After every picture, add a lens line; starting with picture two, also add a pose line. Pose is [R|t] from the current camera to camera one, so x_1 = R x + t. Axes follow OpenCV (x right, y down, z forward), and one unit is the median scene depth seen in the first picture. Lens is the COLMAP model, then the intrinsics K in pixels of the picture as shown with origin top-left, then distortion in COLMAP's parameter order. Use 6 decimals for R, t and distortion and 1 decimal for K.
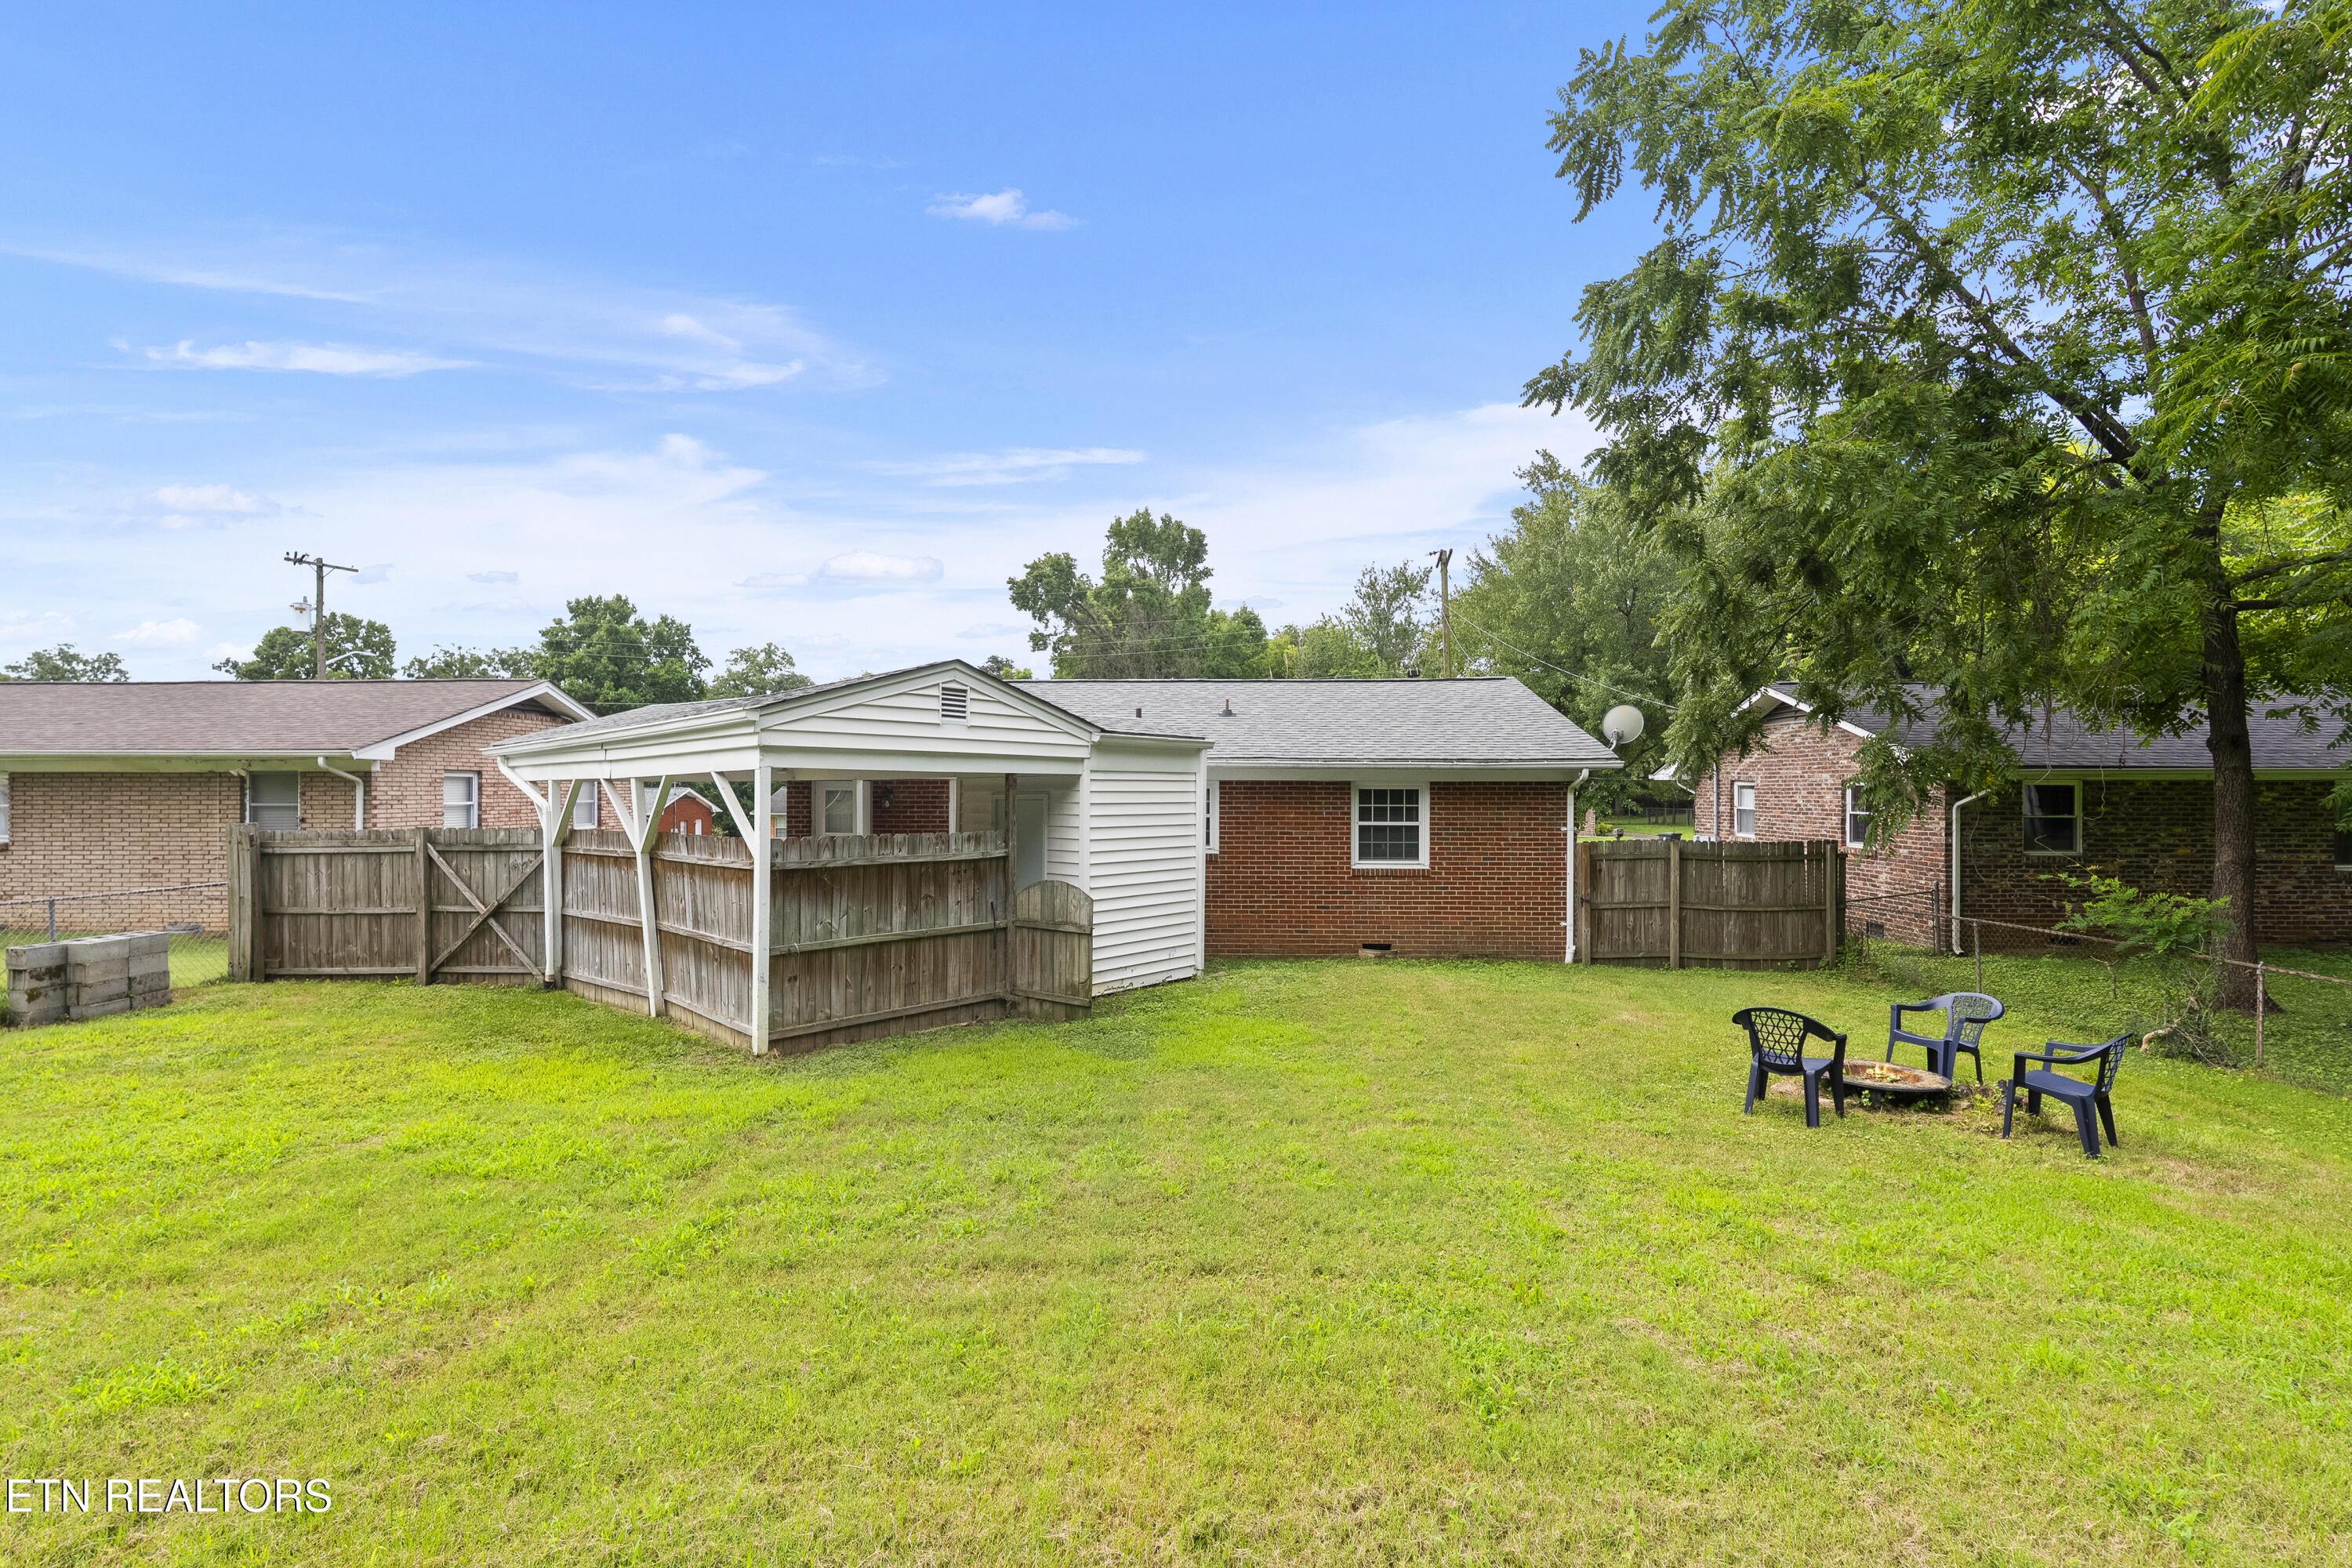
lens RADIAL K [[1053.4, 0, 1163.4], [0, 1053.4, 790.2], [0, 0, 1]] dist [-0.005601, -0.001446]
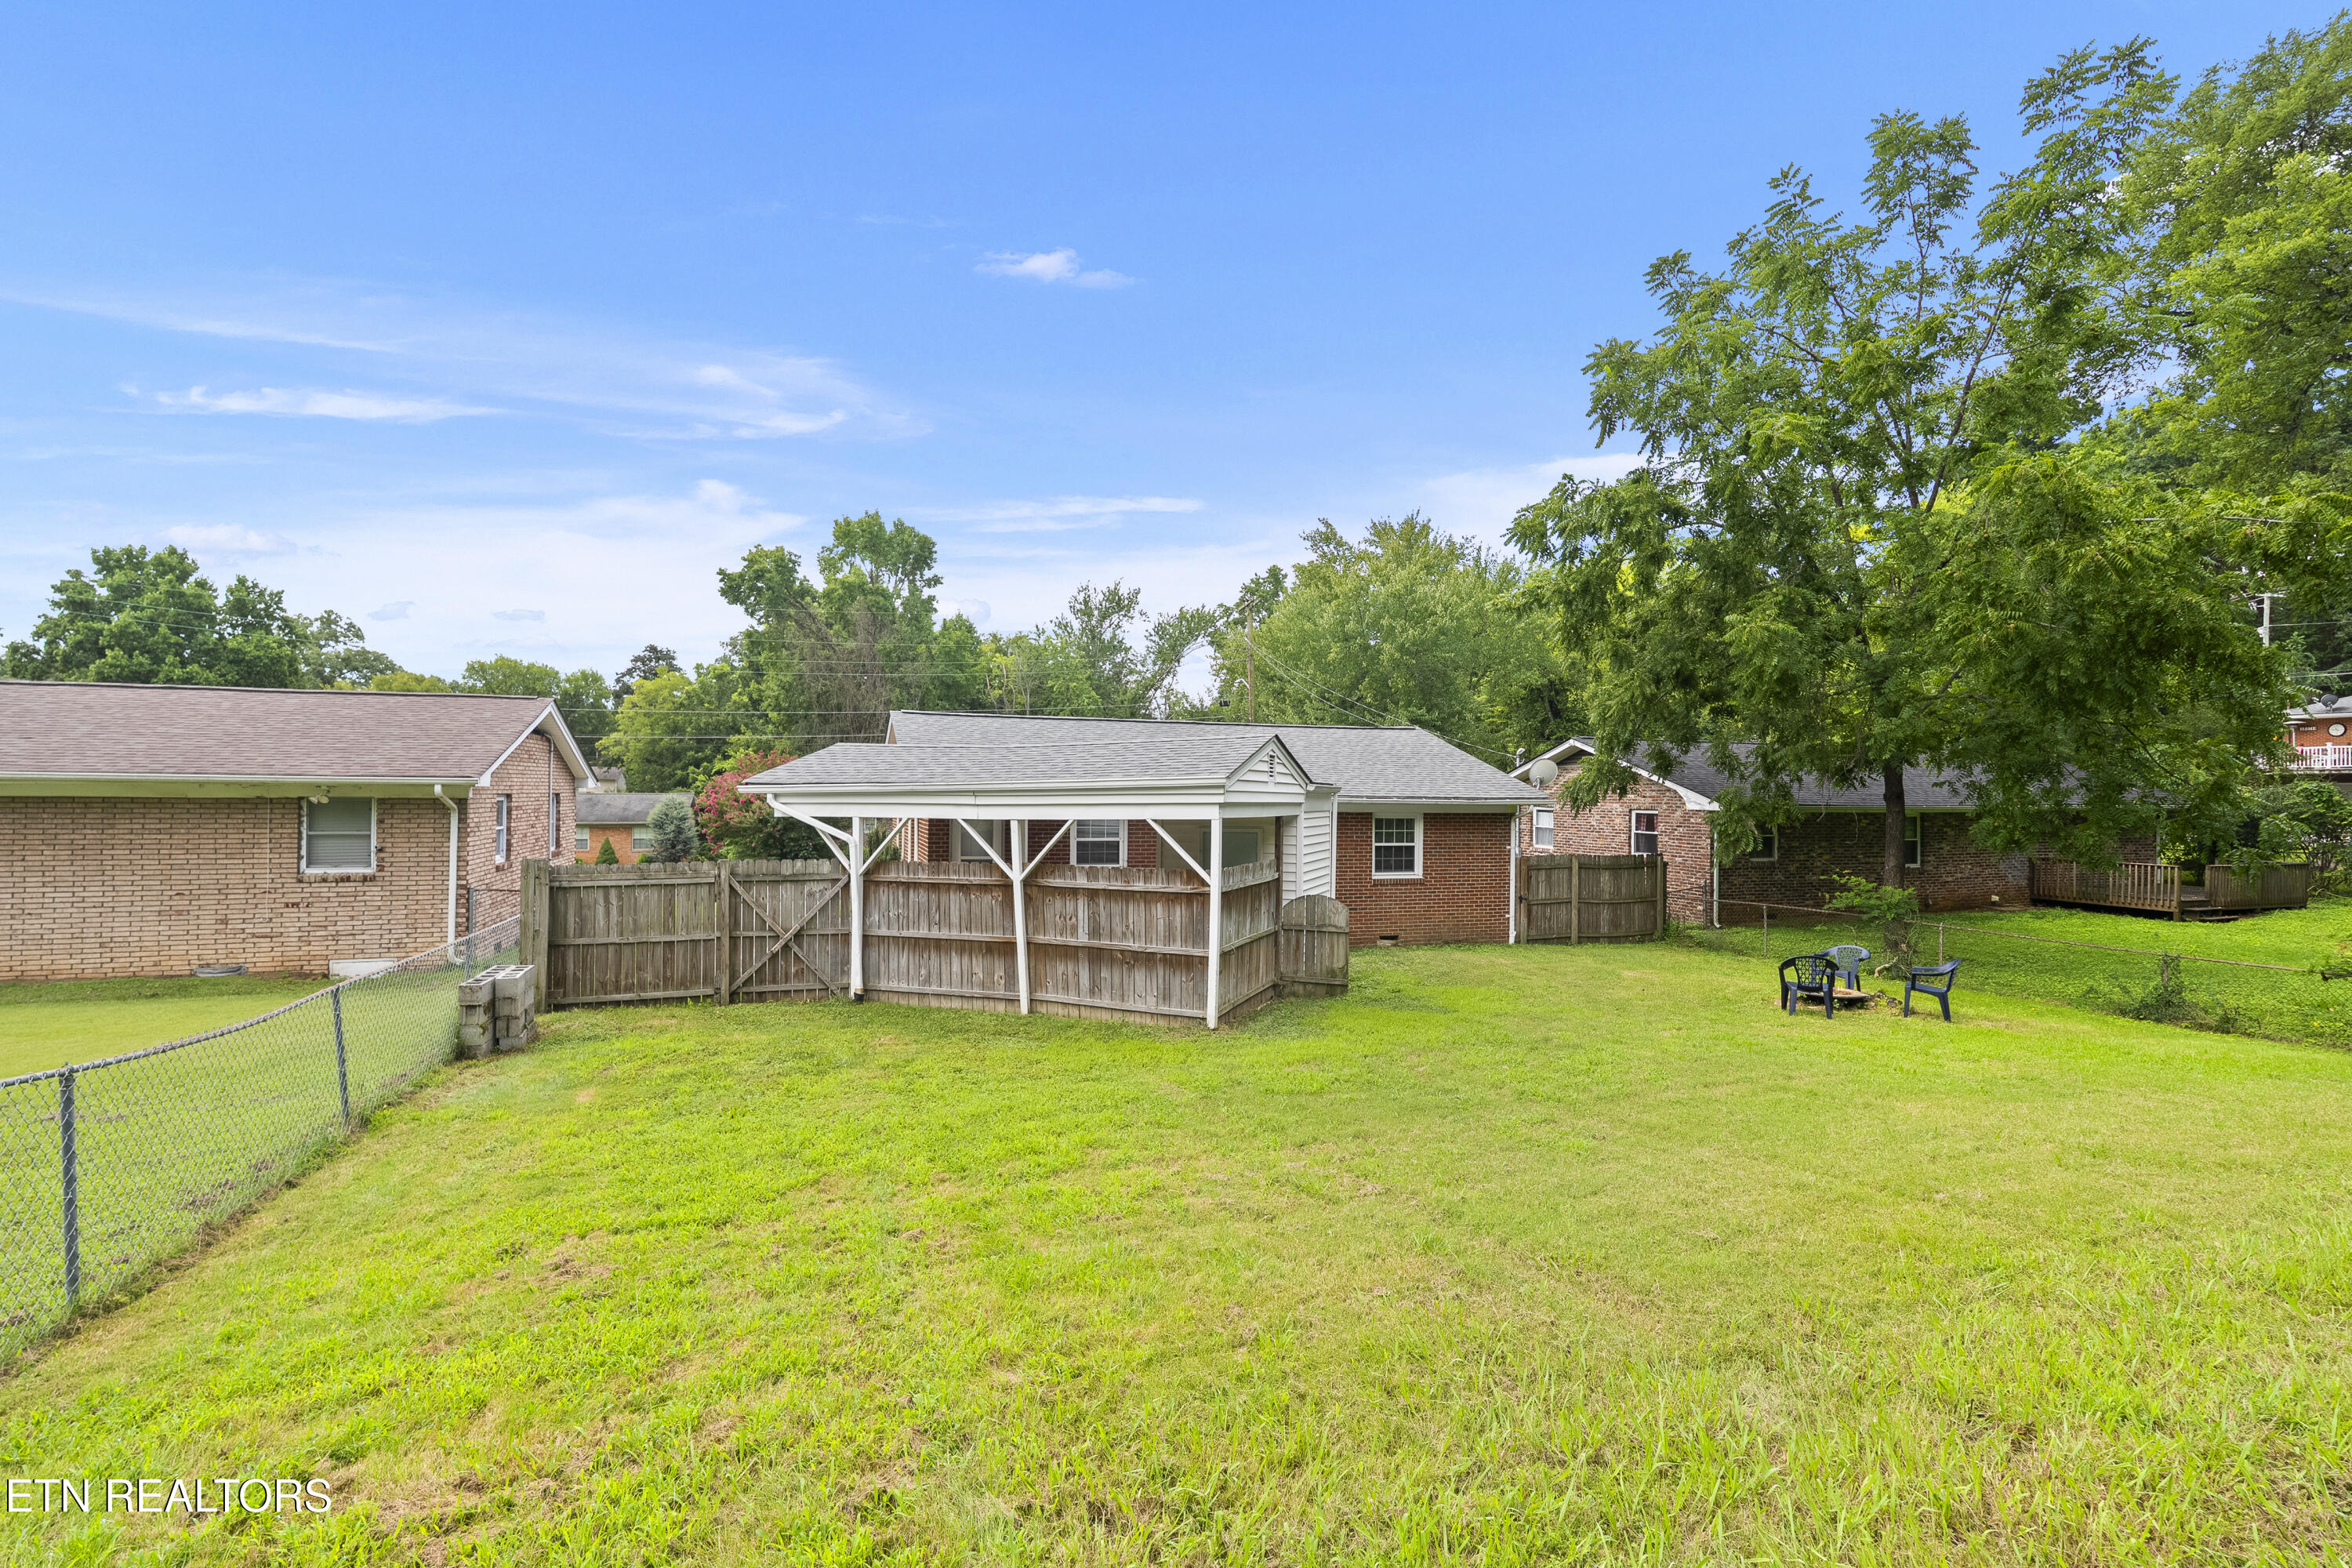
lens RADIAL K [[1053.4, 0, 1196.4], [0, 1053.4, 776.1], [0, 0, 1]] dist [-0.005601, -0.001446]
pose [[0.936173, 0.014245, 0.351250, -0.485794], [-0.008601, 0.999808, -0.017622, -0.028661], [-0.351434, 0.013476, 0.936116, -0.153496]]
